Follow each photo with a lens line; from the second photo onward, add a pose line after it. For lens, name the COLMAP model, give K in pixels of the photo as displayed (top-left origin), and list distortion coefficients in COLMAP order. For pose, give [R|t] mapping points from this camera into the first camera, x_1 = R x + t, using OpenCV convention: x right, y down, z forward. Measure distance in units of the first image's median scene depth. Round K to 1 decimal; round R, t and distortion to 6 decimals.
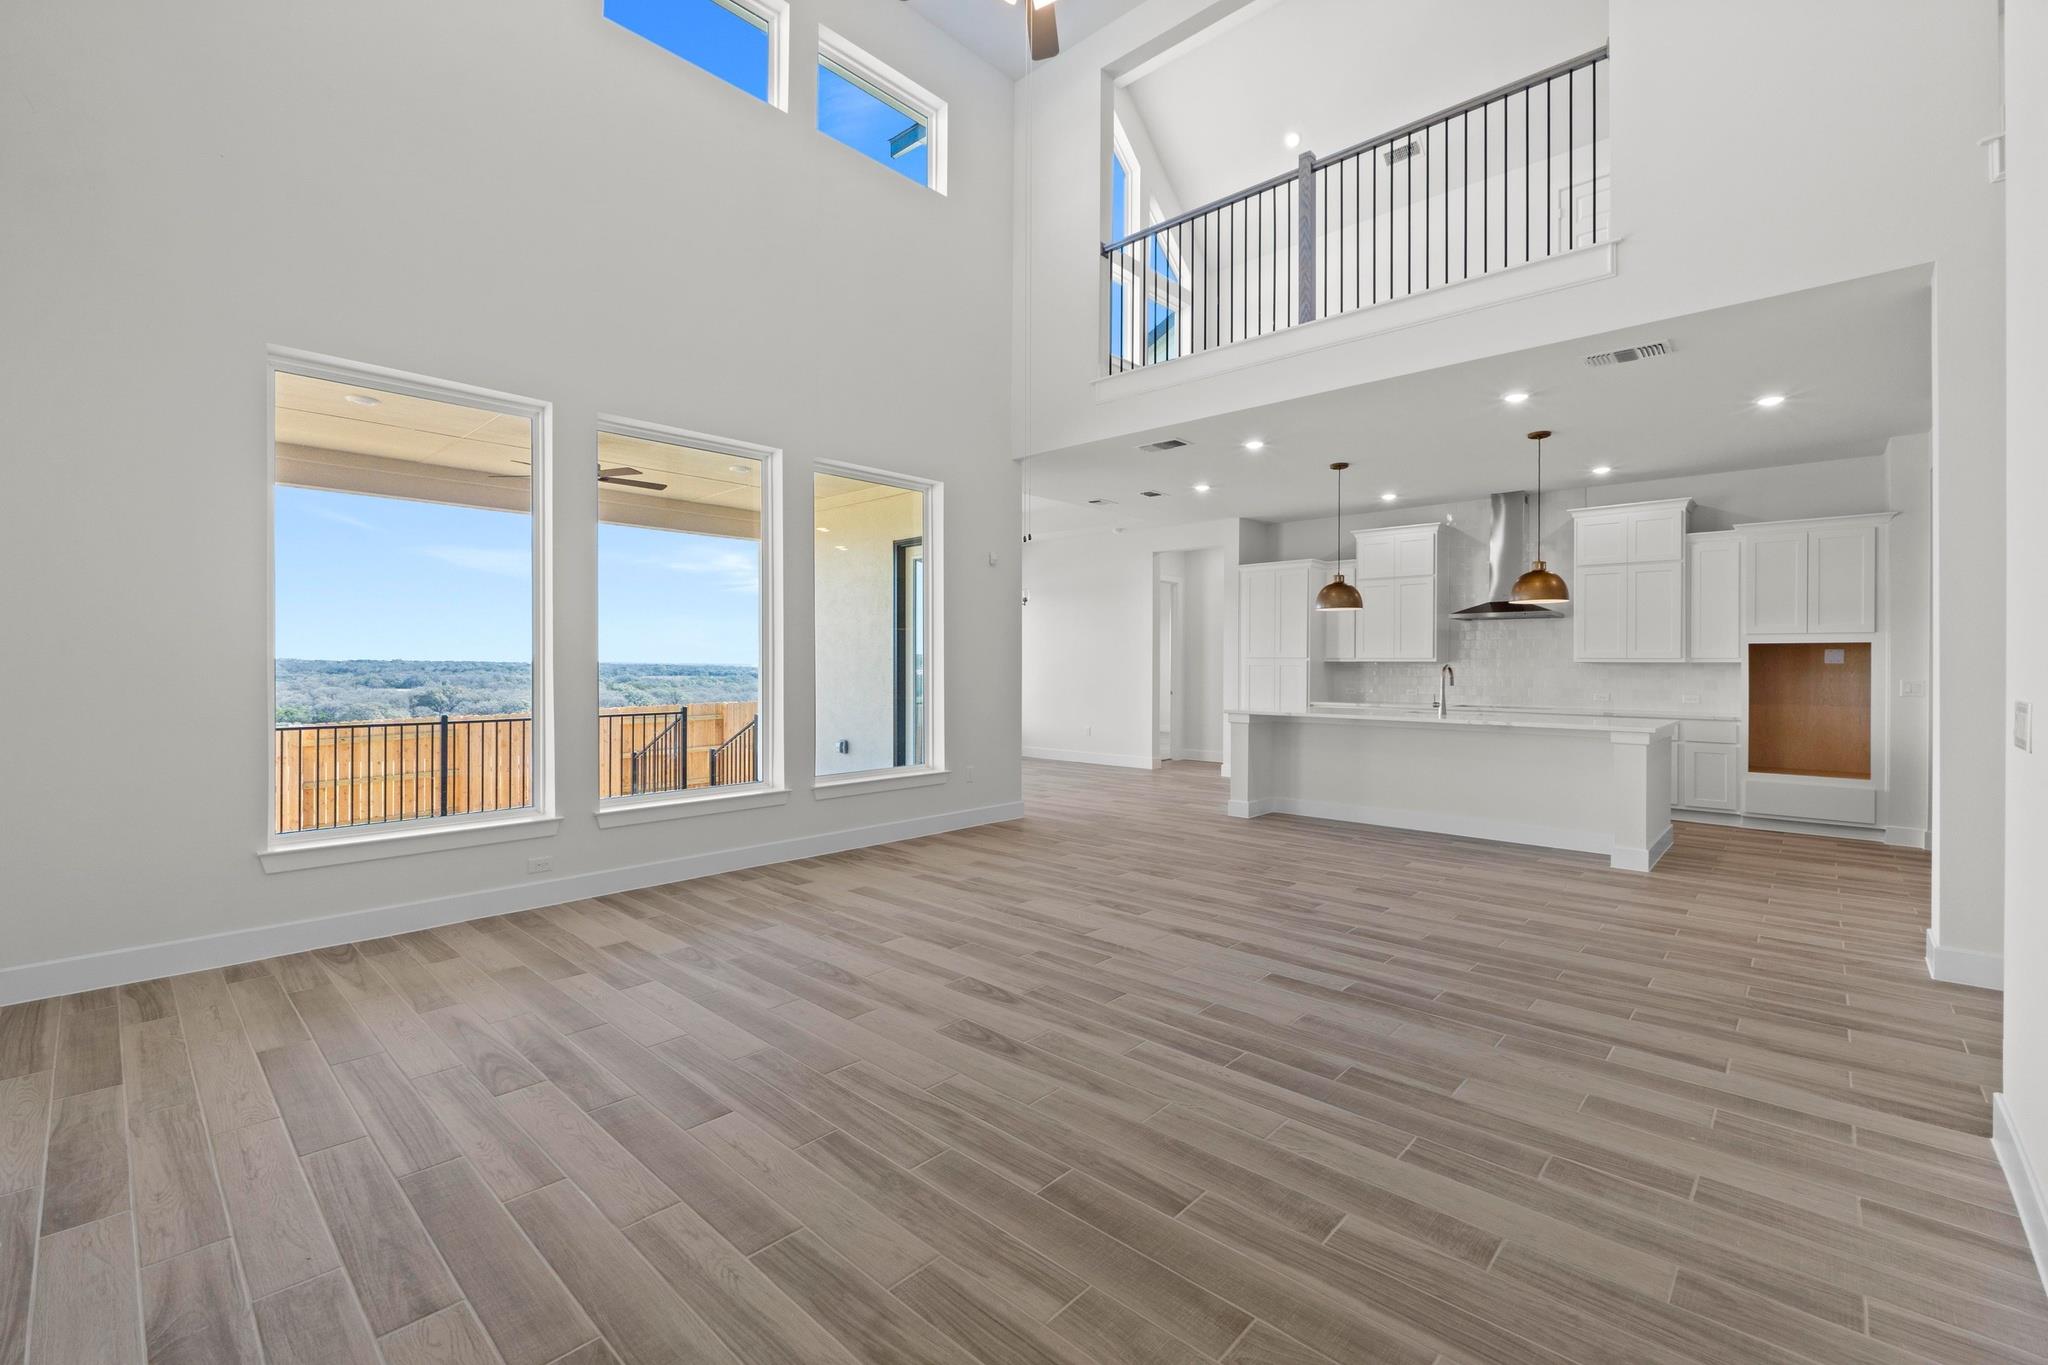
lens RADIAL K [[875.9, 0, 1018.5], [0, 875.9, 667.0], [0, 0, 1]] dist [-0.006950, 0.000541]
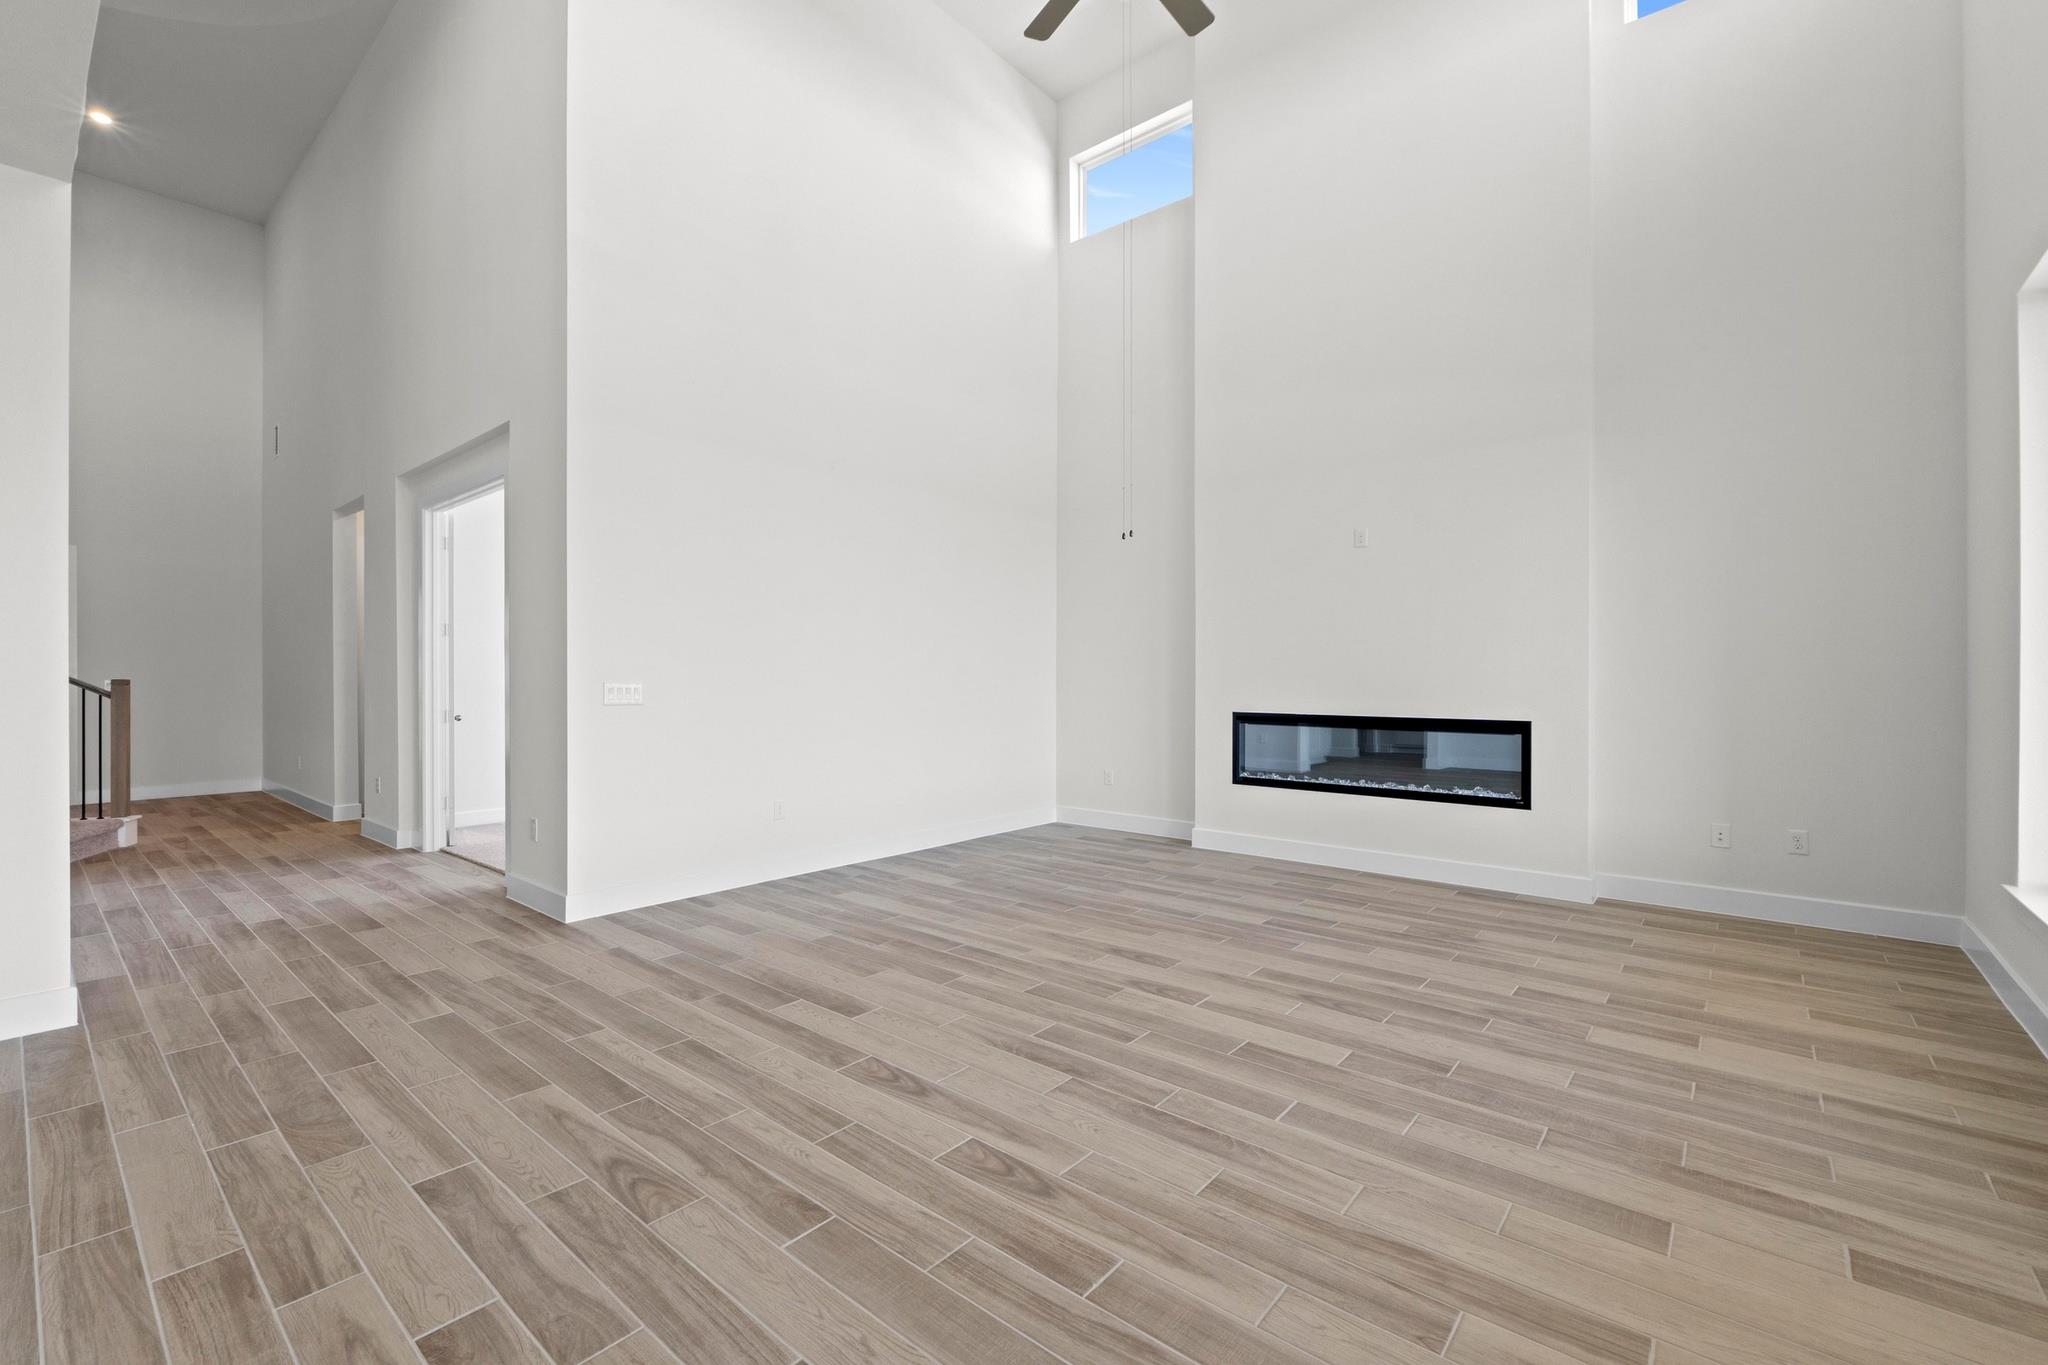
lens RADIAL K [[875.9, 0, 1016.1], [0, 875.9, 679.1], [0, 0, 1]] dist [-0.006950, 0.000541]
pose [[-0.999064, -0.006356, -0.042797, 0.096564], [-0.006656, 0.999954, 0.006873, 0.003910], [0.042751, 0.007152, -0.999060, 1.084748]]
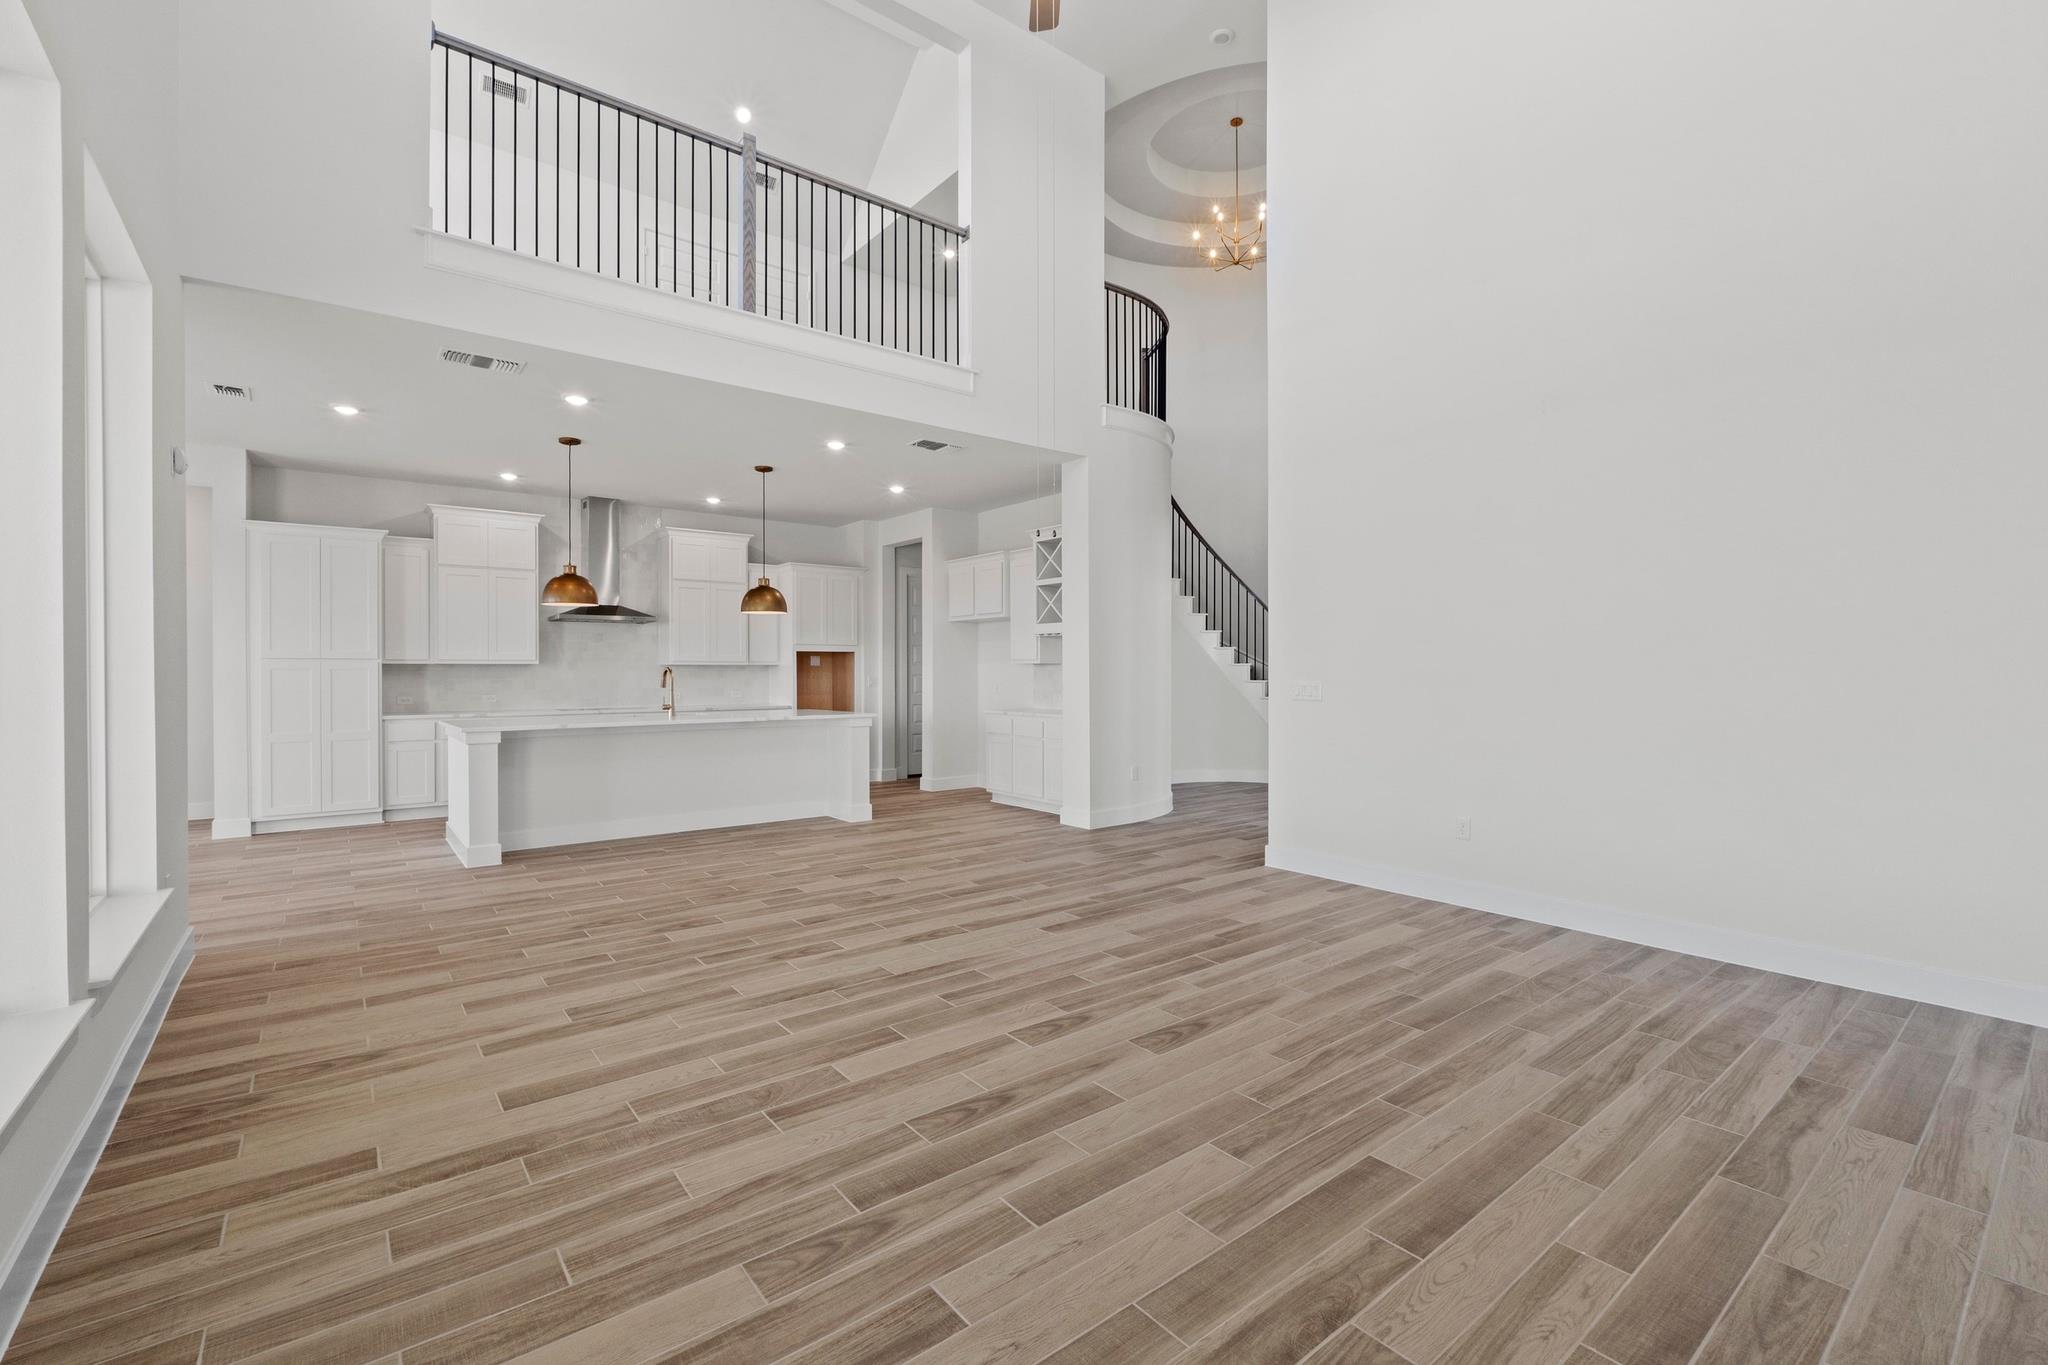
lens RADIAL K [[875.9, 0, 1027.2], [0, 875.9, 679.3], [0, 0, 1]] dist [-0.006950, 0.000541]
pose [[0.149035, -0.016605, 0.988693, -0.511430], [0.002591, 0.999862, 0.016402, -0.004544], [-0.988829, 0.000117, 0.149057, 0.485576]]
